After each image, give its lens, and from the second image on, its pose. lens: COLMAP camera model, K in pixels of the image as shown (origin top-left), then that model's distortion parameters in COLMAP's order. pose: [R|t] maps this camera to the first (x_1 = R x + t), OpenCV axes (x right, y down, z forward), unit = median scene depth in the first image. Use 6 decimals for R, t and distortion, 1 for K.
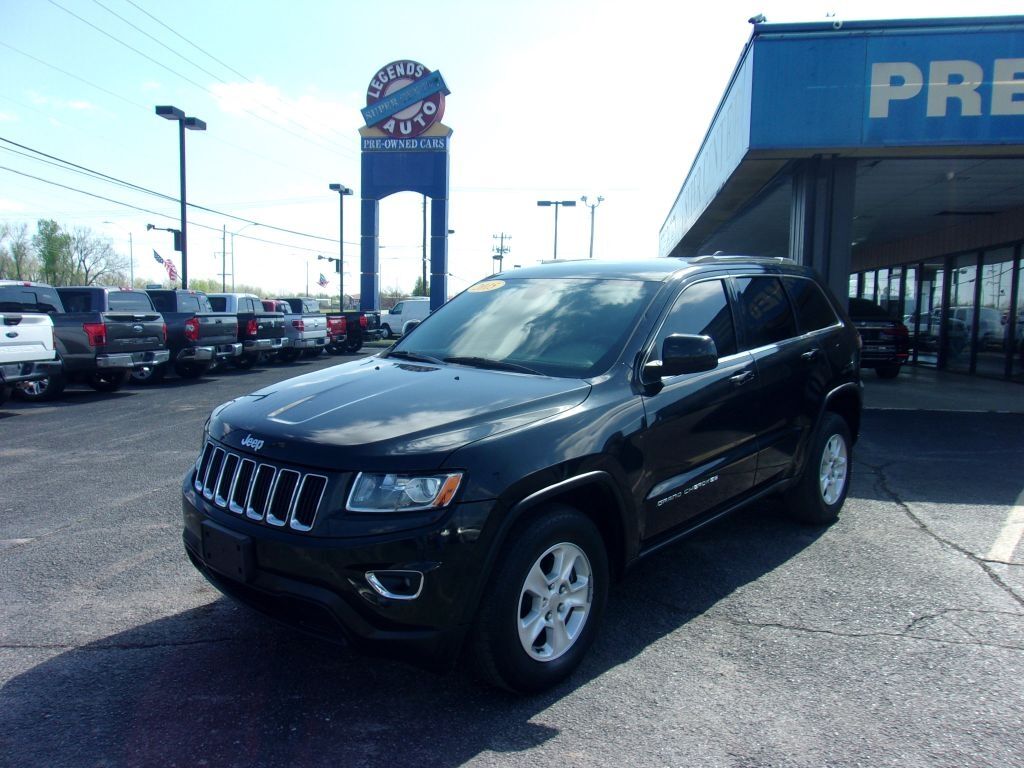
lens RADIAL K [[795.0, 0, 511.2], [0, 795.0, 387.2], [0, 0, 1]] dist [-0.030347, 0.034900]
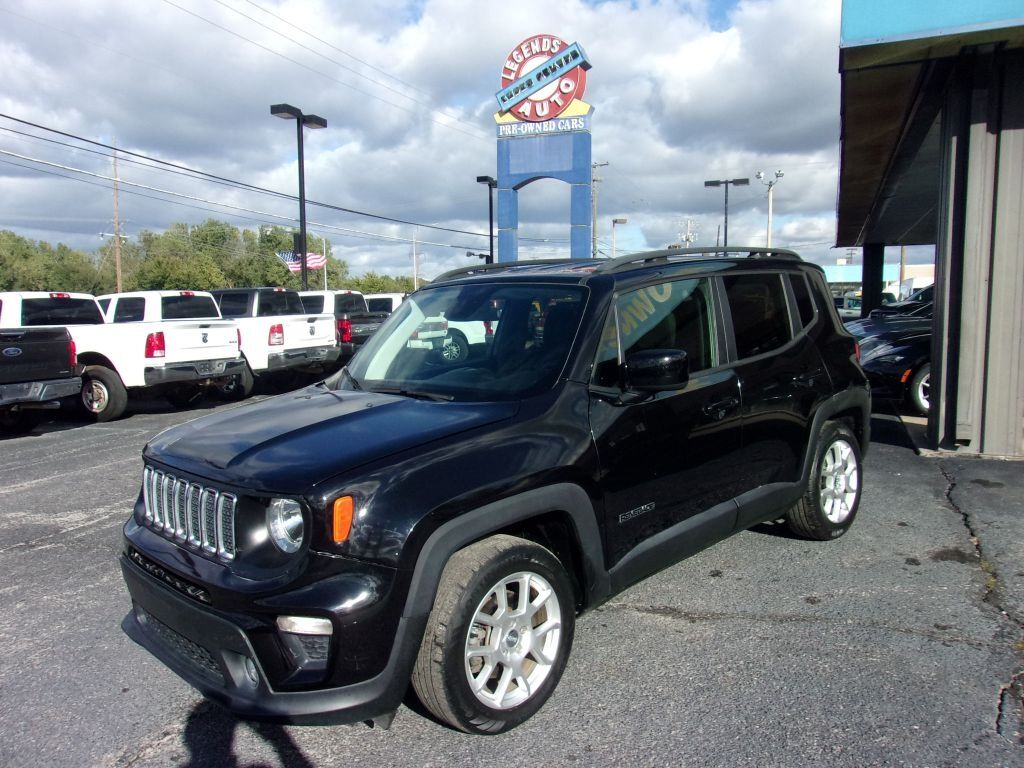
lens RADIAL K [[795.0, 0, 509.9], [0, 795.0, 388.4], [0, 0, 1]] dist [-0.030347, 0.034900]
pose [[0.968642, -0.002506, -0.248449, 0.058698], [0.004915, 0.999947, 0.009077, -0.011625], [0.248413, -0.010013, 0.968602, 0.096431]]
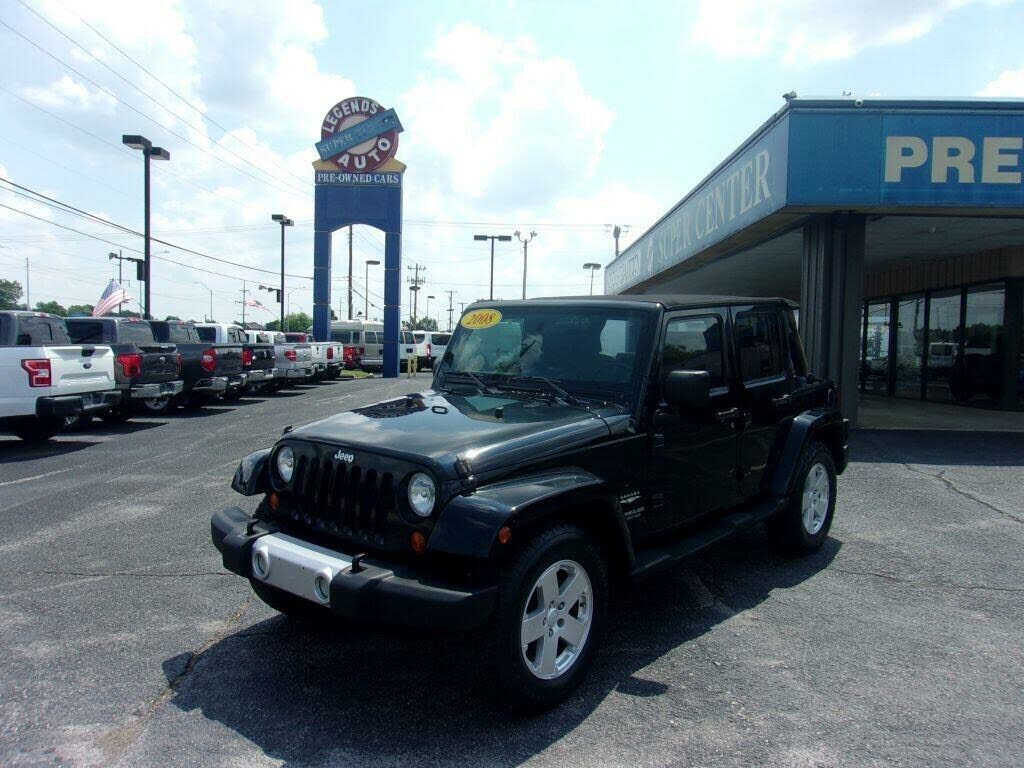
lens RADIAL K [[795.0, 0, 510.3], [0, 795.0, 387.2], [0, 0, 1]] dist [-0.030347, 0.034900]
pose [[0.991947, -0.004094, 0.126588, -0.072176], [0.008890, 0.999263, -0.037347, 0.001364], [-0.126342, 0.038172, 0.991252, -0.025073]]
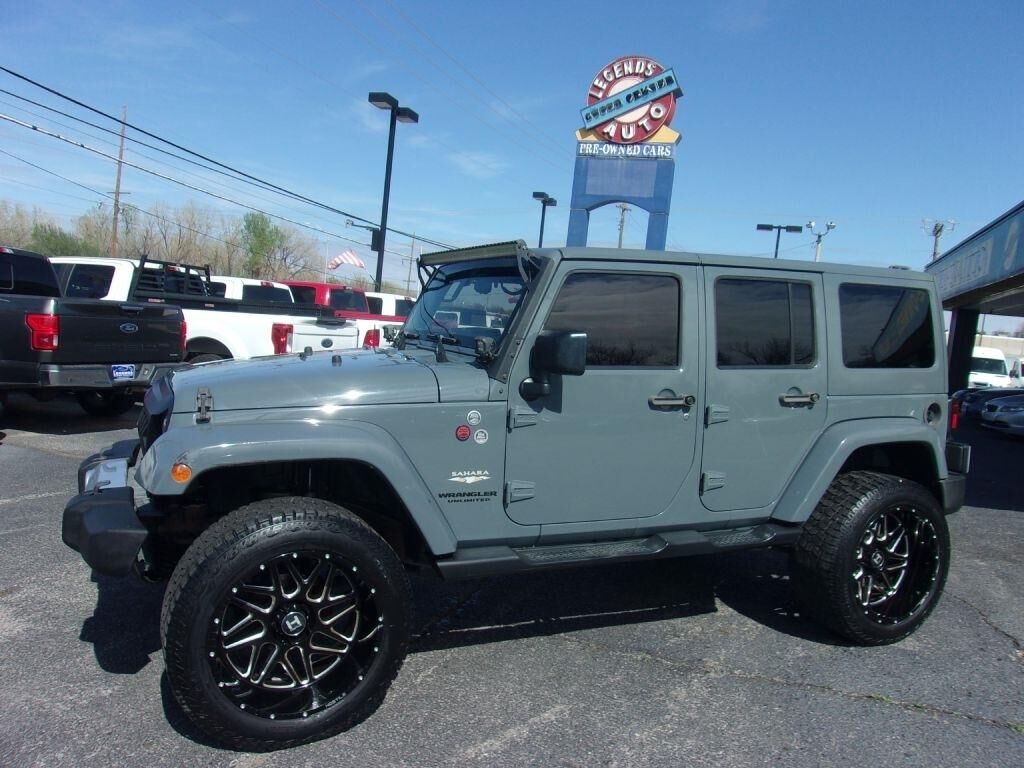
lens RADIAL K [[795.0, 0, 507.3], [0, 795.0, 385.3], [0, 0, 1]] dist [-0.030347, 0.034900]
pose [[0.973475, 0.097401, -0.207025, -0.053875], [-0.103244, 0.994501, -0.017584, -0.014361], [0.204173, 0.038492, 0.978178, 0.112320]]
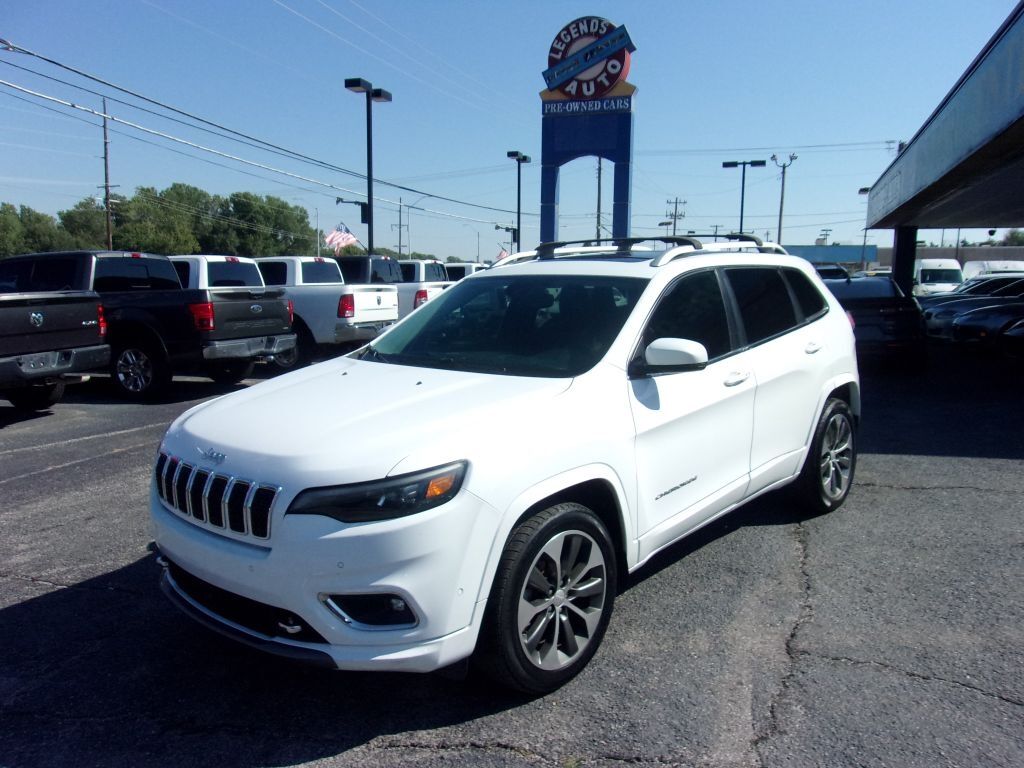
lens RADIAL K [[795.0, 0, 511.3], [0, 795.0, 387.7], [0, 0, 1]] dist [-0.030347, 0.034900]
pose [[0.978888, 0.018638, -0.203548, -0.023162], [-0.010548, 0.999114, 0.040754, -0.005229], [0.204127, -0.037746, 0.978216, 0.033352]]
